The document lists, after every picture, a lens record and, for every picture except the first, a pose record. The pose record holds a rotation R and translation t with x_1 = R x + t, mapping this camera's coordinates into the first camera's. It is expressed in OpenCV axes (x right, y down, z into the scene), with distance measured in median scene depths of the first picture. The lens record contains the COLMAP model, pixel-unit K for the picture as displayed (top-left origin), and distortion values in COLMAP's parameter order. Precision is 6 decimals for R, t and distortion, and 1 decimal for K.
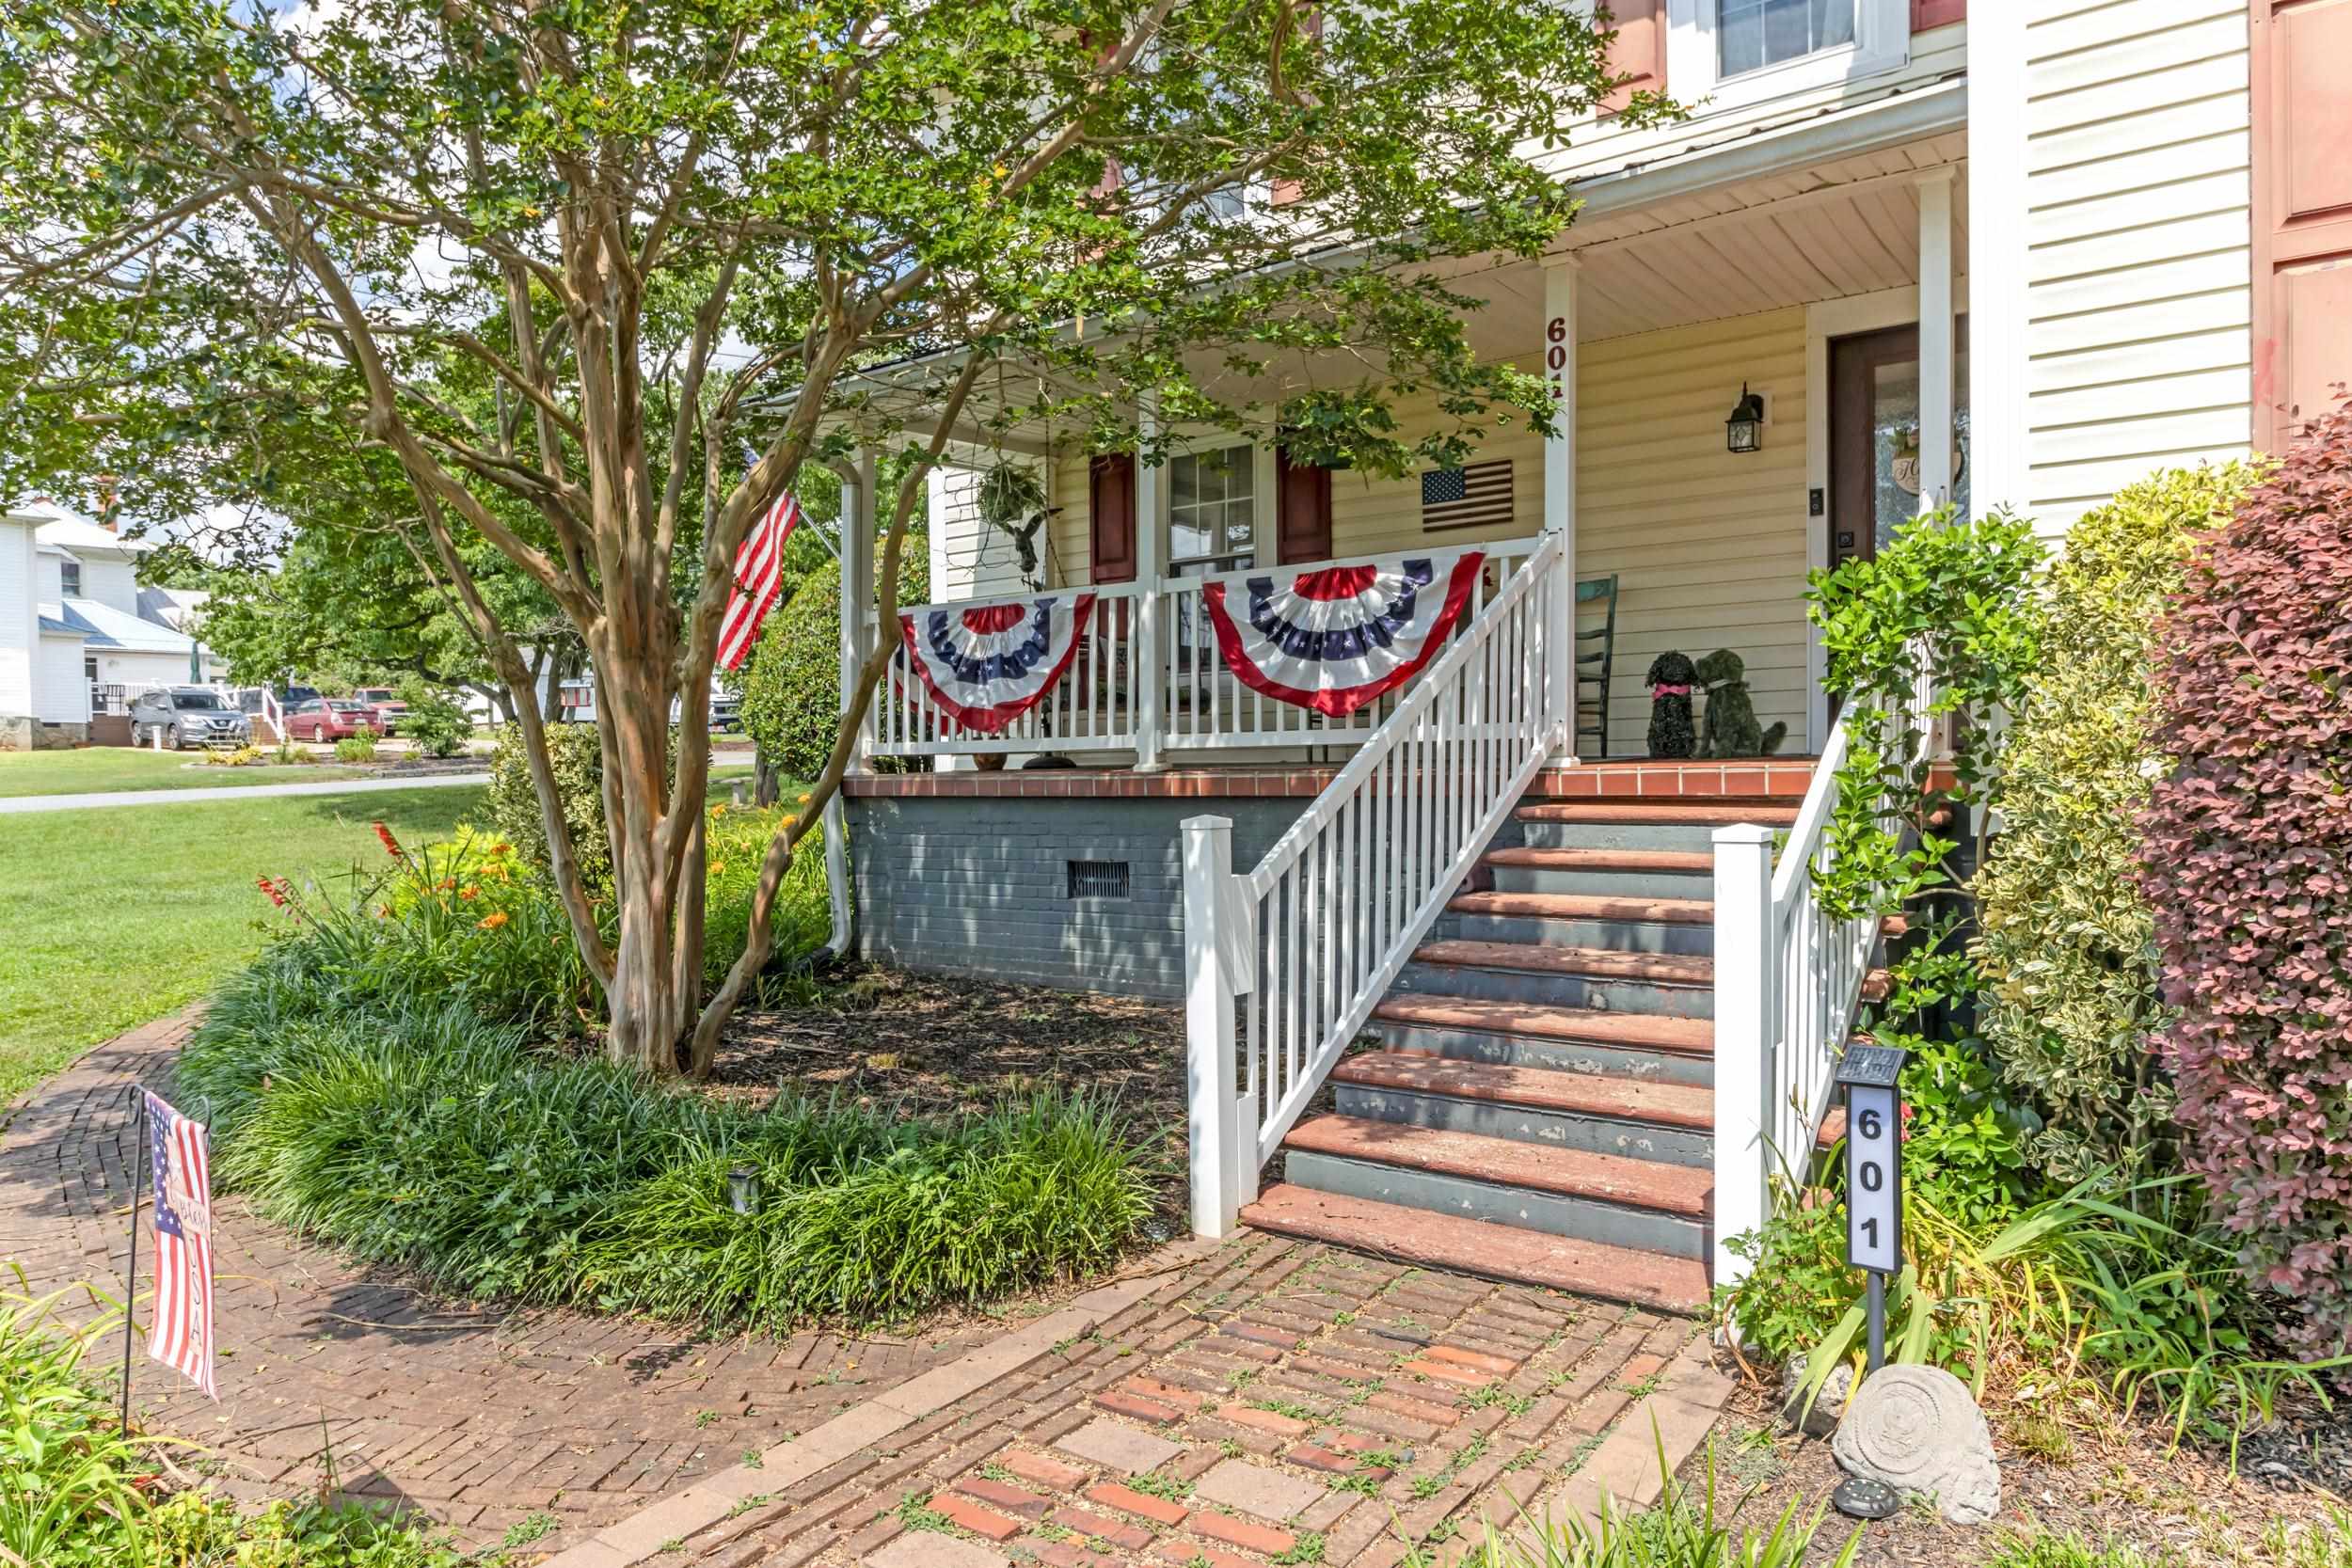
lens RADIAL K [[1482.6, 0, 1176.0], [0, 1482.6, 784.0], [0, 0, 1]] dist [-0.009128, -0.003495]
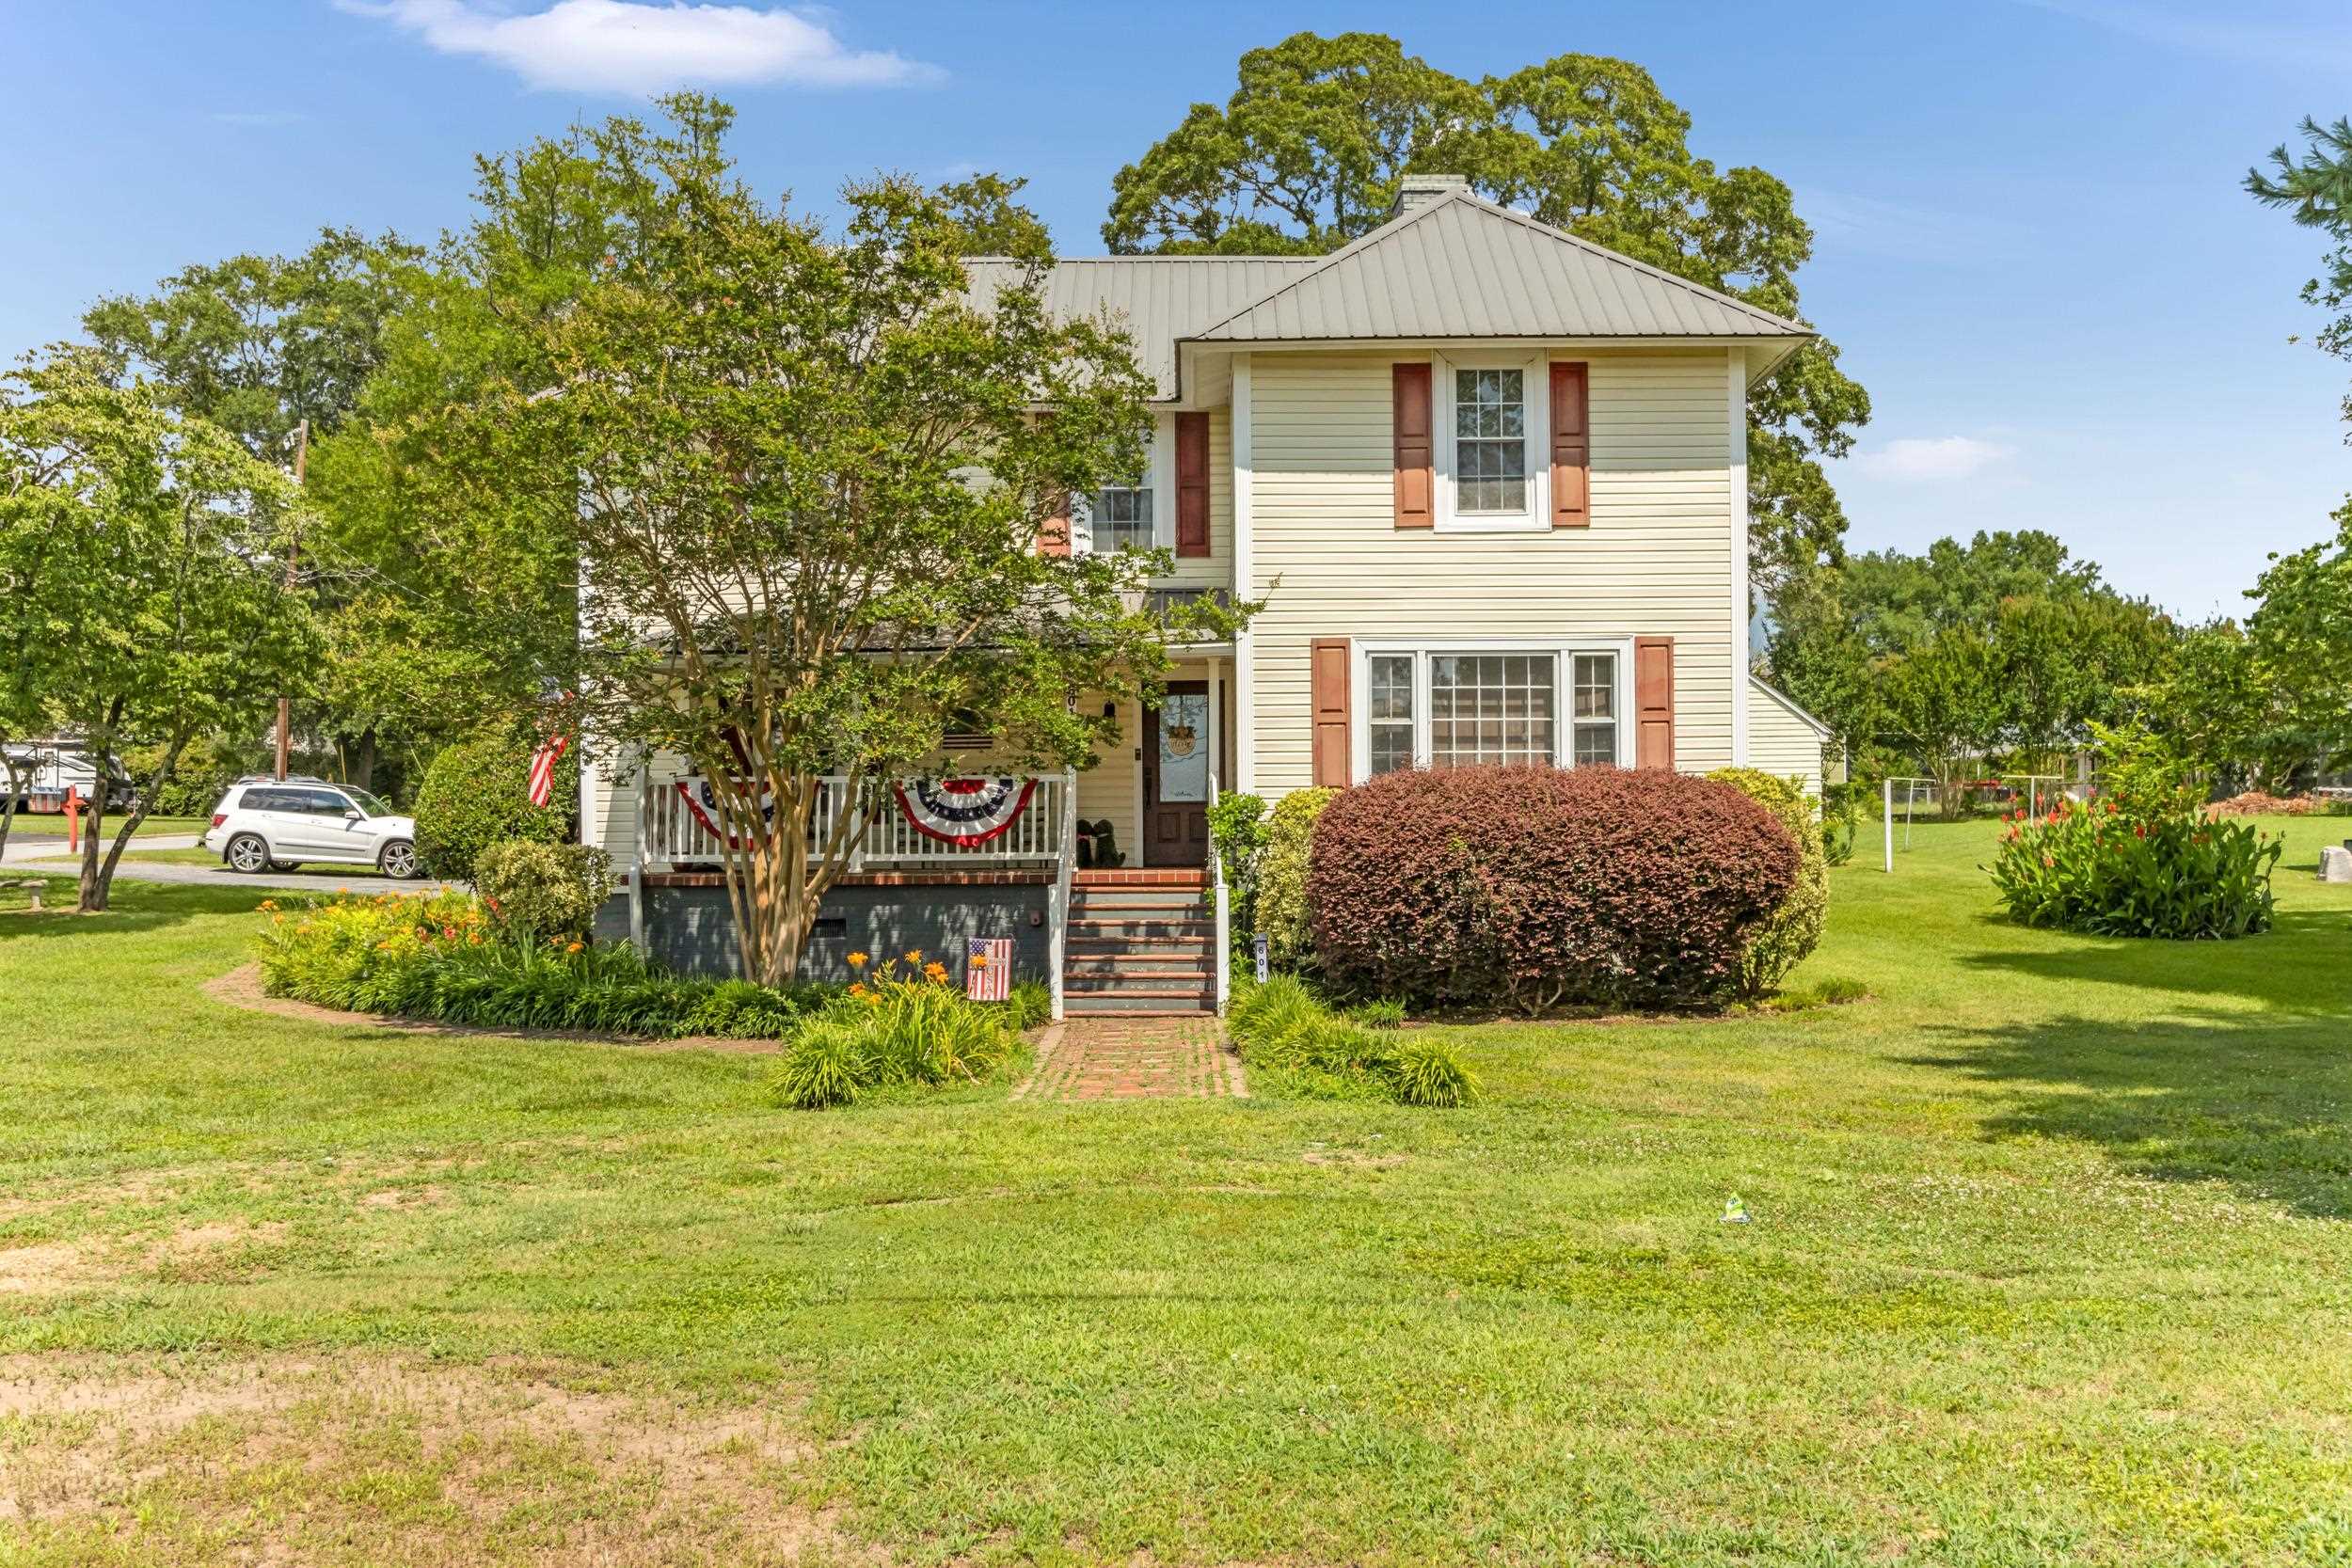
lens RADIAL K [[2014.6, 0, 1169.7], [0, 2014.6, 951.8], [0, 0, 1]] dist [-0.043234, -0.003324]
pose [[0.799189, -0.014139, 0.600914, -1.366445], [0.001414, 0.999765, 0.021643, 0.041943], [-0.601078, -0.016447, 0.799021, -1.476689]]
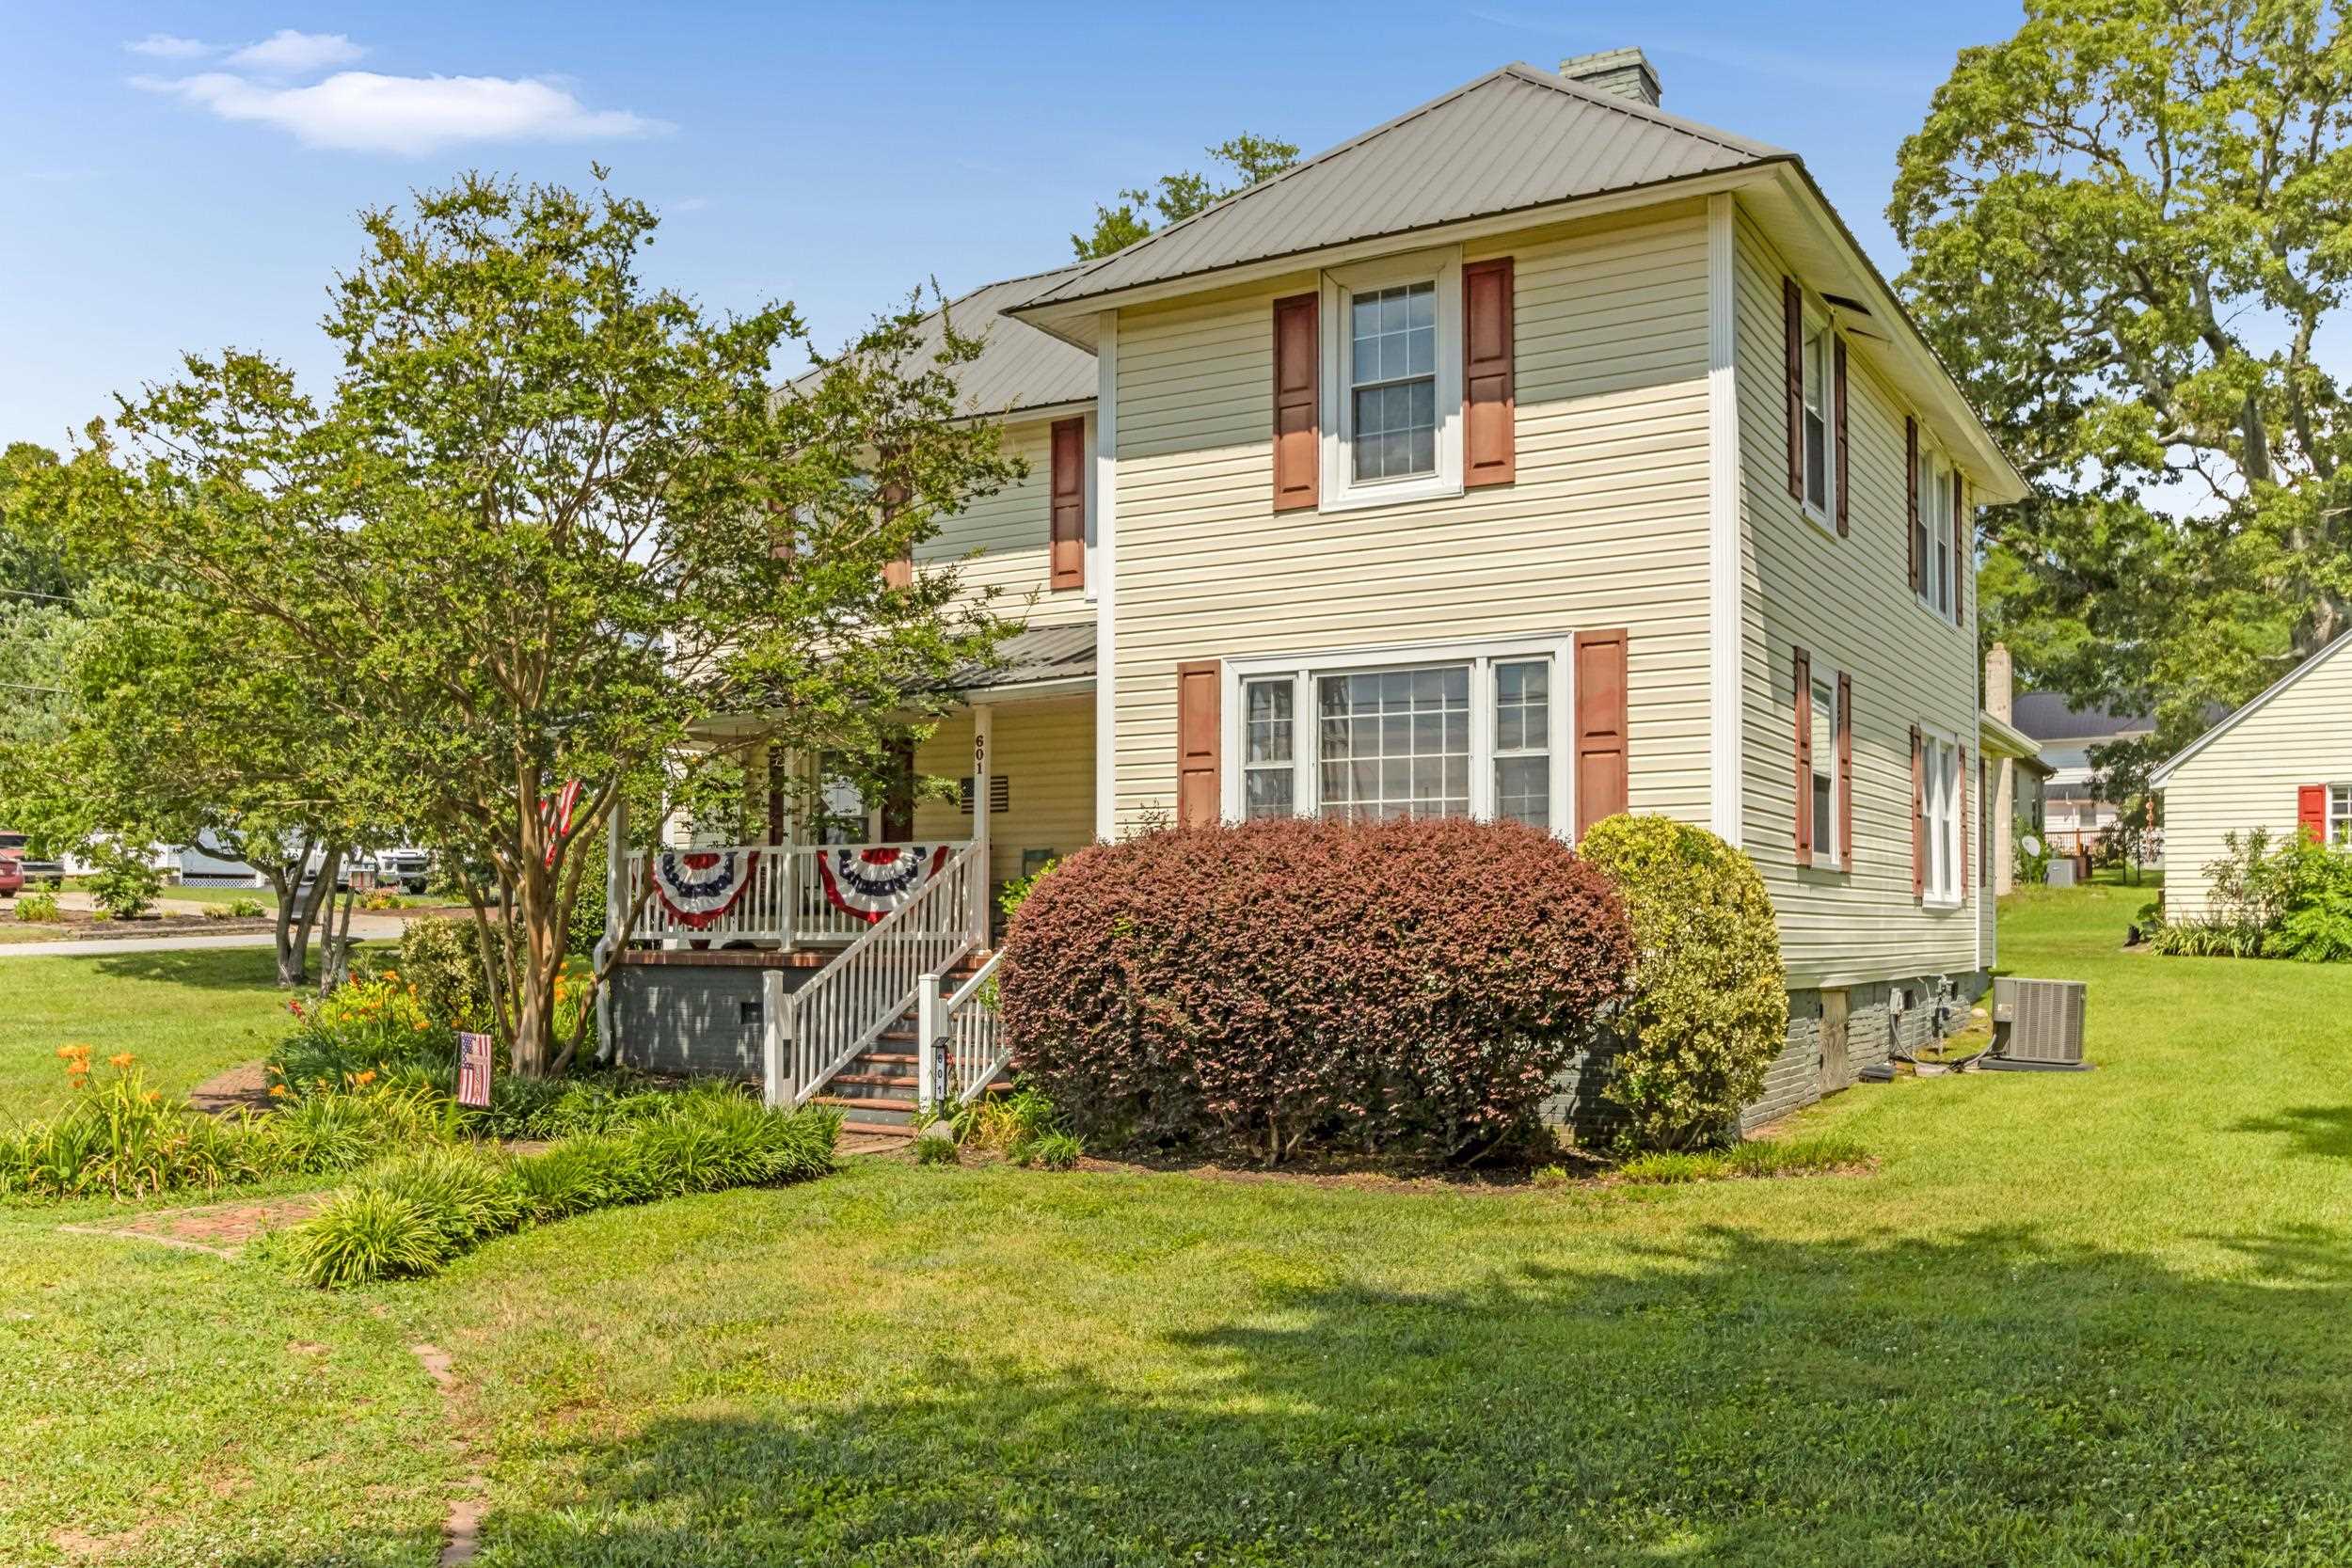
lens RADIAL K [[2014.6, 0, 1169.7], [0, 2014.6, 951.8], [0, 0, 1]] dist [-0.043234, -0.003324]
pose [[0.995598, 0.020155, 0.091530, 0.231700], [-0.019529, 0.999779, -0.007721, 0.000680], [-0.091665, 0.005899, 0.995772, -1.538793]]
